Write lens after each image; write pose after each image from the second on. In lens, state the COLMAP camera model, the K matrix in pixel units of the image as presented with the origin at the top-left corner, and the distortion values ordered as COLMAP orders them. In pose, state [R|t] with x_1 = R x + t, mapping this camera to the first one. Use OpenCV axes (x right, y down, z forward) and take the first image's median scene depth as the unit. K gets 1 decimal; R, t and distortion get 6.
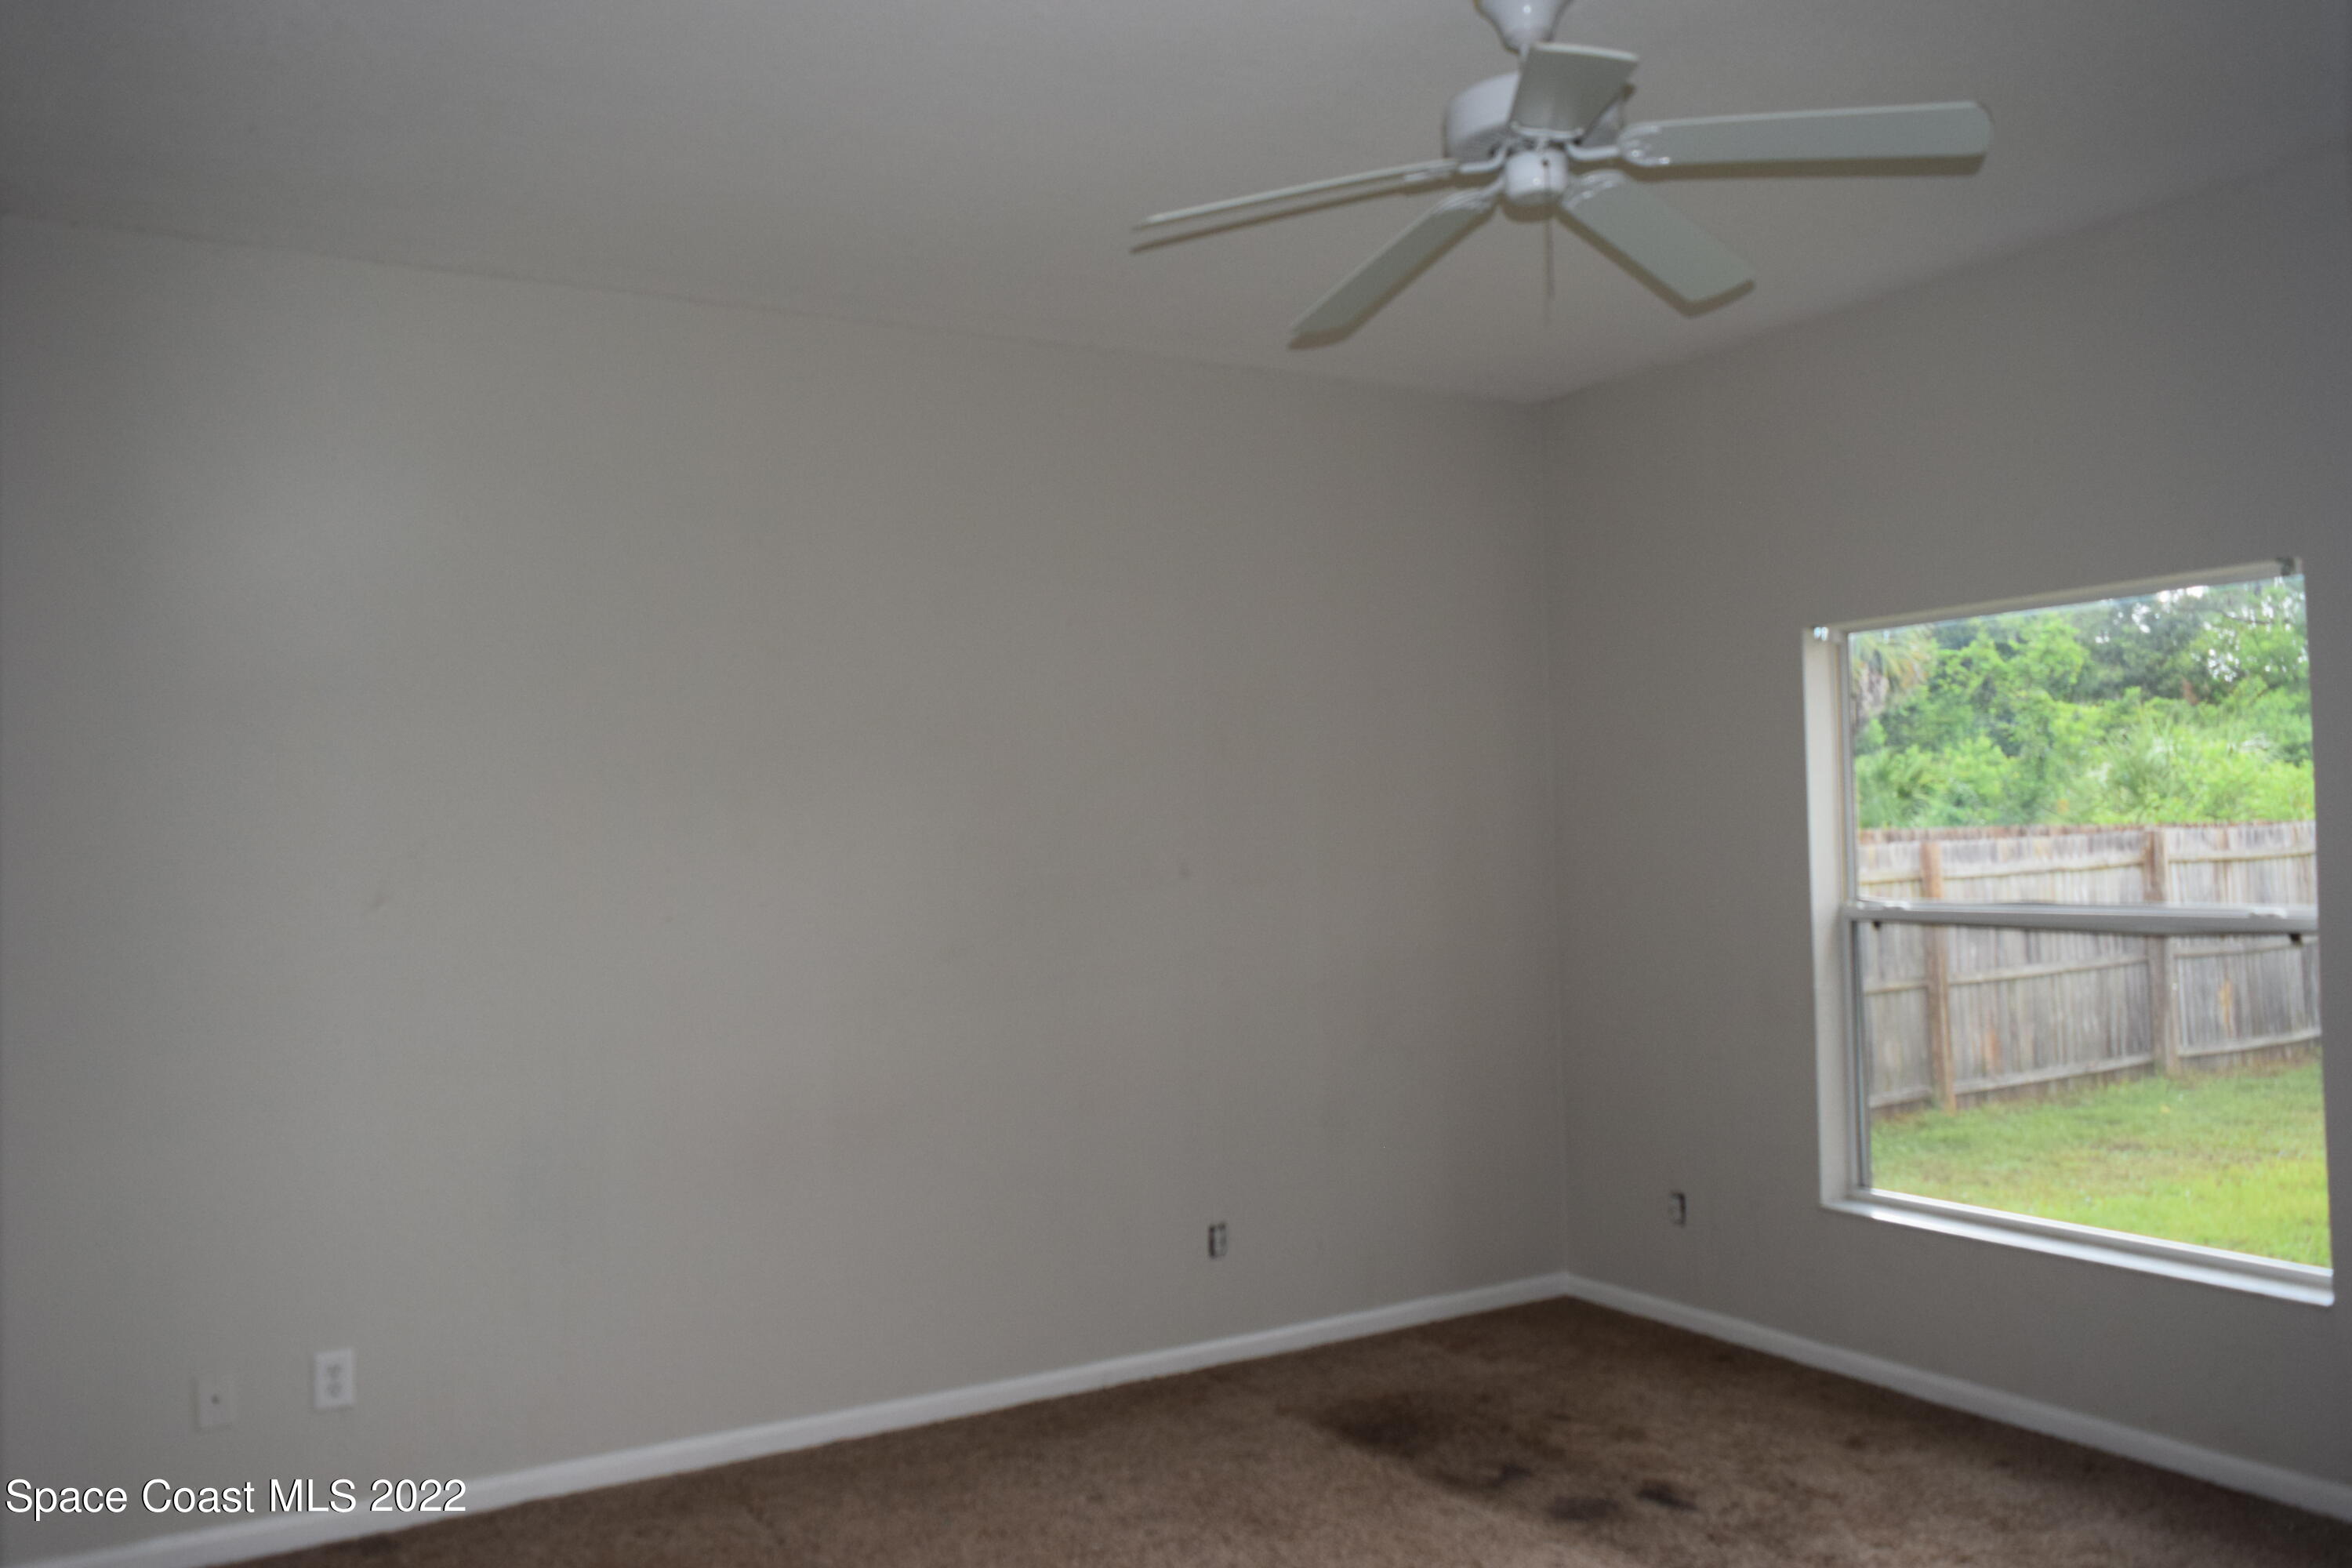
lens RADIAL K [[1832.8, 0, 1176.0], [0, 1832.8, 784.0], [0, 0, 1]] dist [-0.010695, 0.001909]
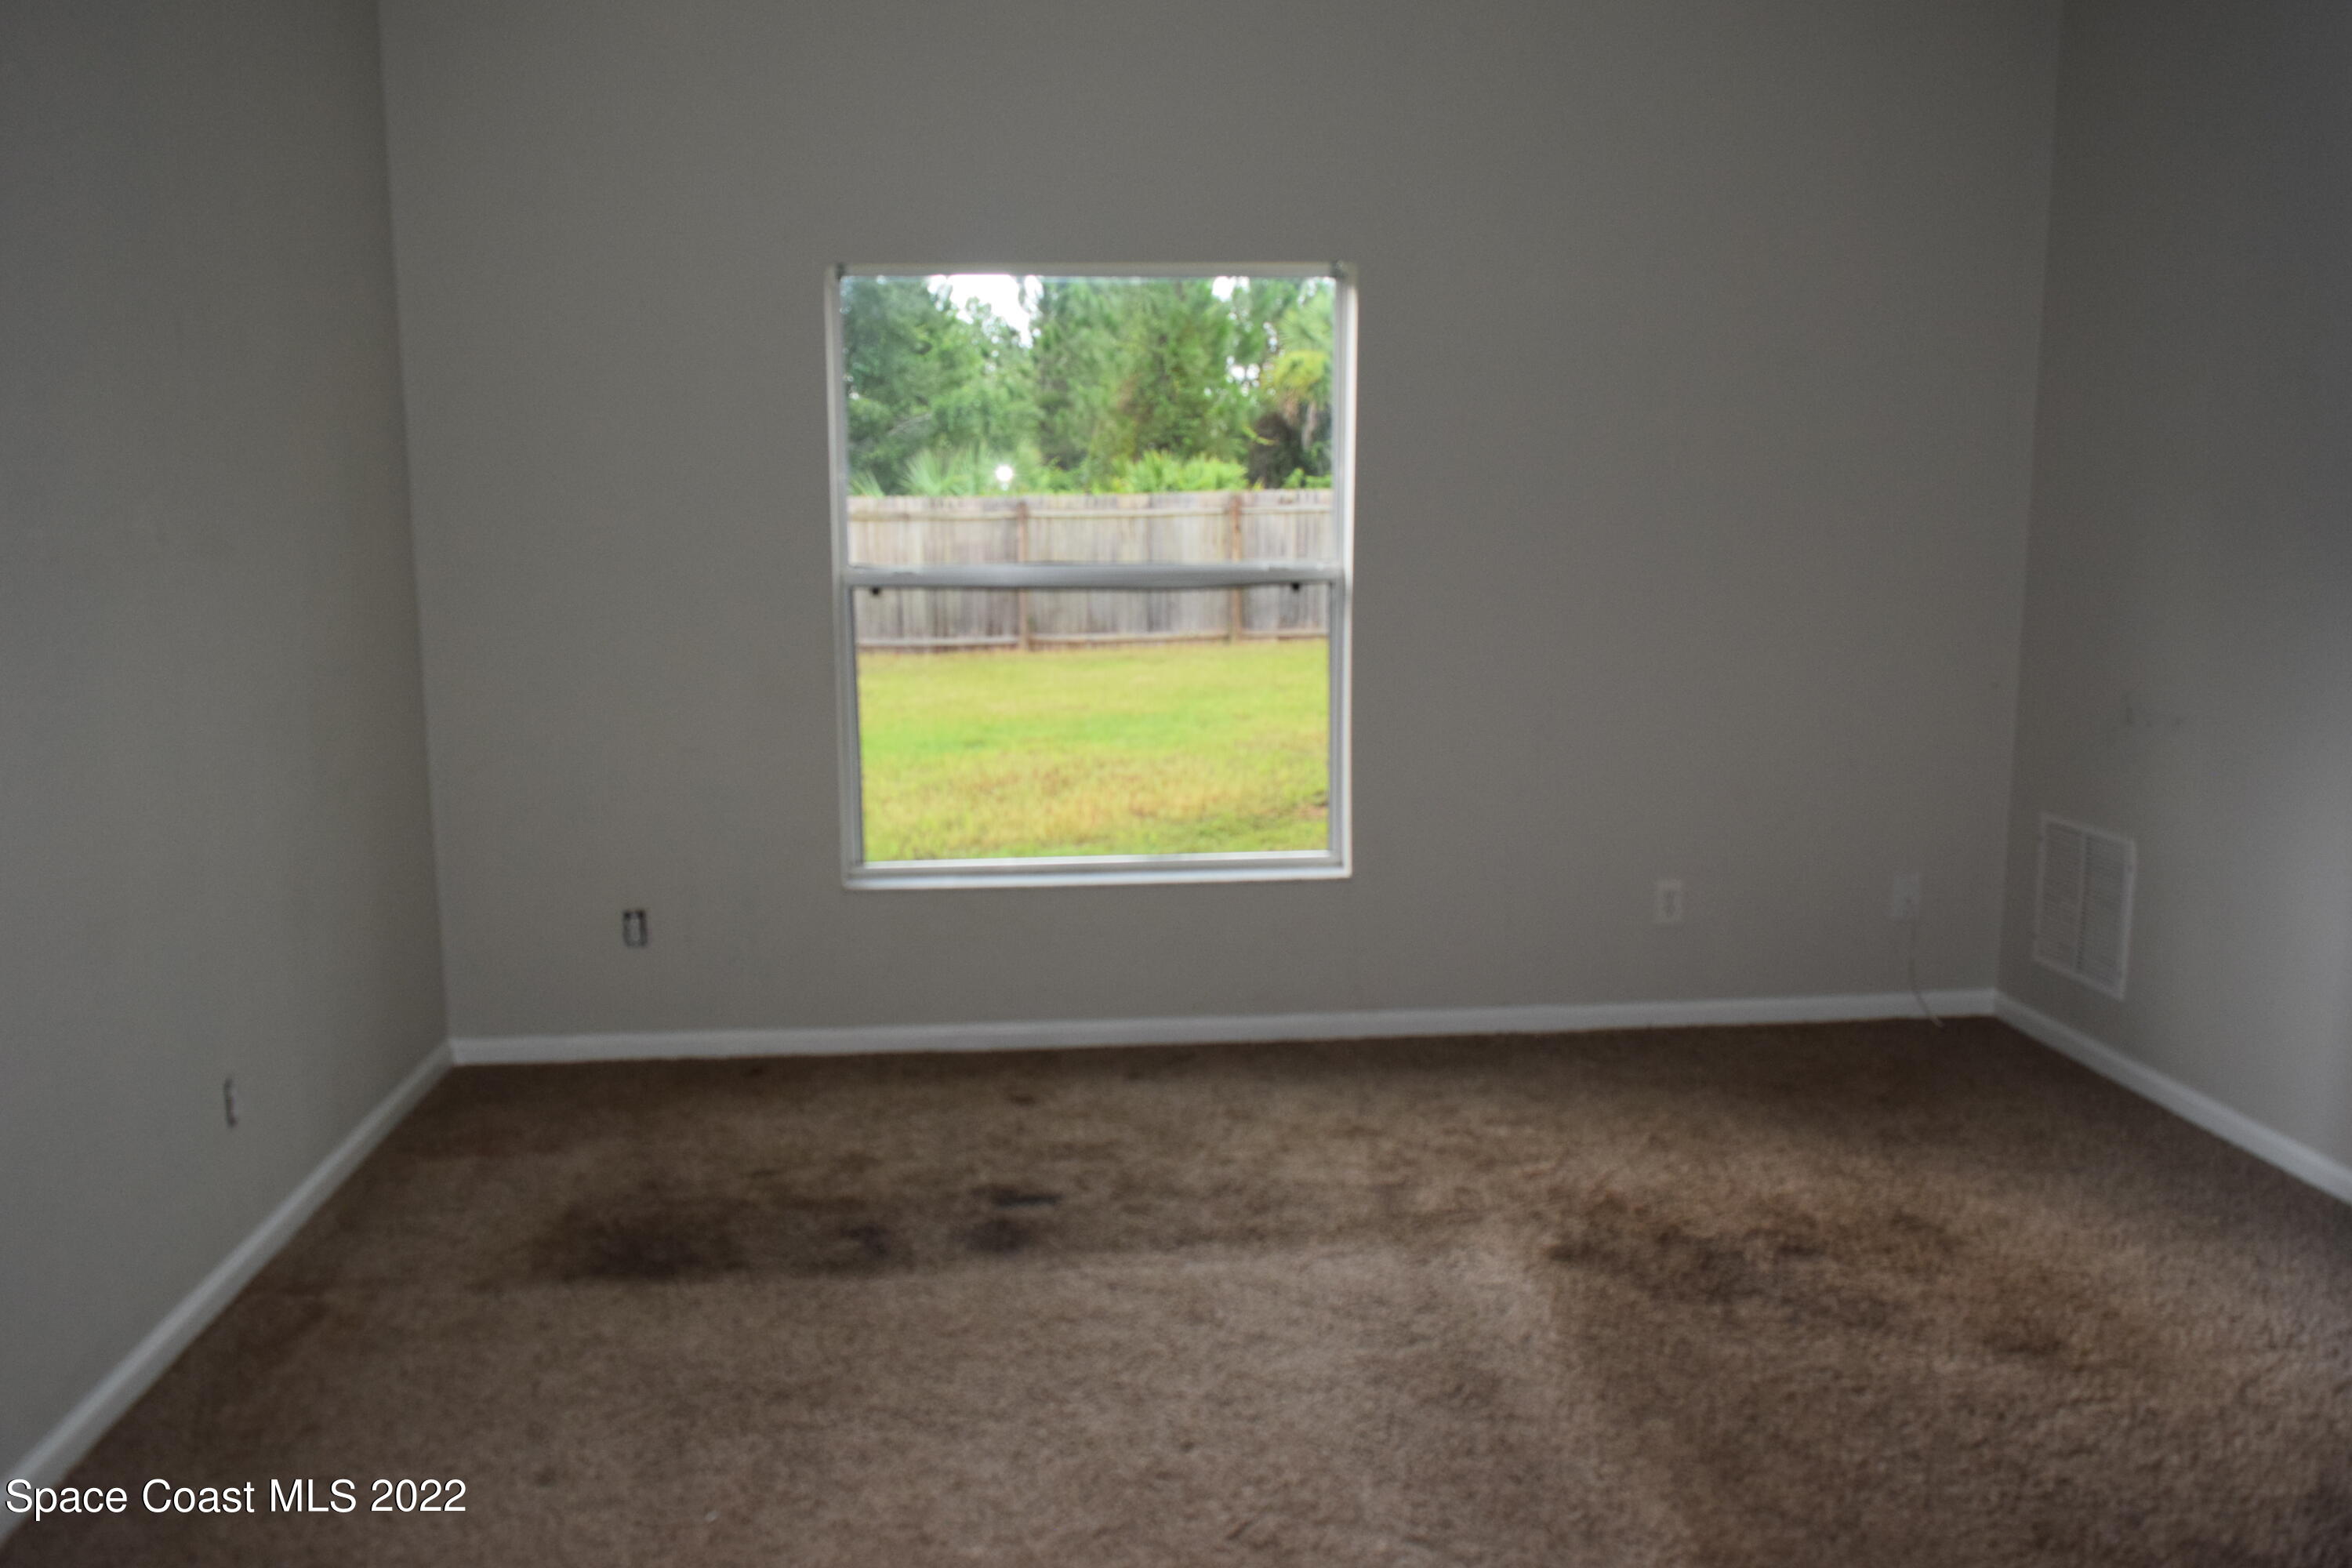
lens RADIAL K [[1832.8, 0, 1176.0], [0, 1832.8, 784.0], [0, 0, 1]] dist [-0.010695, 0.001909]
pose [[0.441302, -0.120877, 0.889180, -0.474488], [-0.029288, 0.988418, 0.148903, 0.033826], [-0.896880, -0.091753, 0.432651, 0.500639]]
